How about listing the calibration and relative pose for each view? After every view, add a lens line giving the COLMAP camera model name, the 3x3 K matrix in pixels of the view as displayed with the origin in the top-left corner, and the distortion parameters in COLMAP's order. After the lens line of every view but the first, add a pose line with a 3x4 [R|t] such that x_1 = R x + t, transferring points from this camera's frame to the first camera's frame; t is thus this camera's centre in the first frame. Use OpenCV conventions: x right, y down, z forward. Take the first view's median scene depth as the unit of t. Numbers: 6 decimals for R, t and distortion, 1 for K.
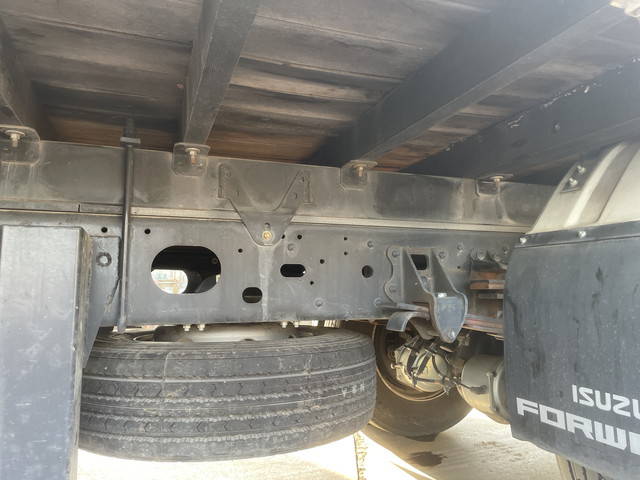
lens RADIAL K [[484.1, 0, 318.5], [0, 484.1, 243.5], [0, 0, 1]] dist [0.093234, -0.124635]
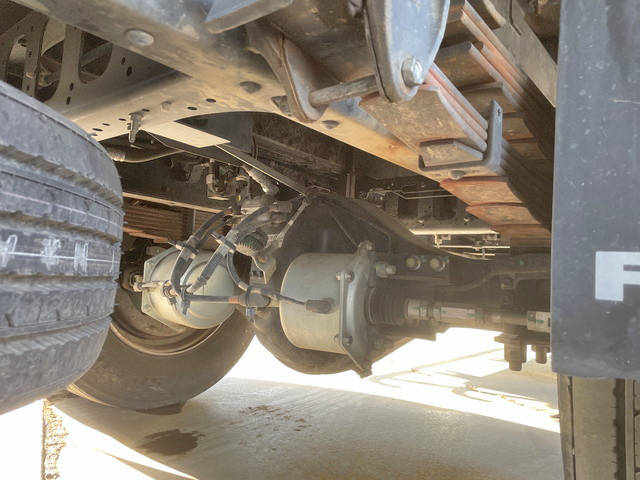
lens RADIAL K [[484.1, 0, 316.6], [0, 484.1, 234.6], [0, 0, 1]] dist [0.093234, -0.124635]
pose [[0.855586, 0.104781, 0.506946, 0.036306], [-0.121960, 0.992535, 0.000686, 0.164501], [-0.503089, -0.062414, 0.861978, 0.410250]]
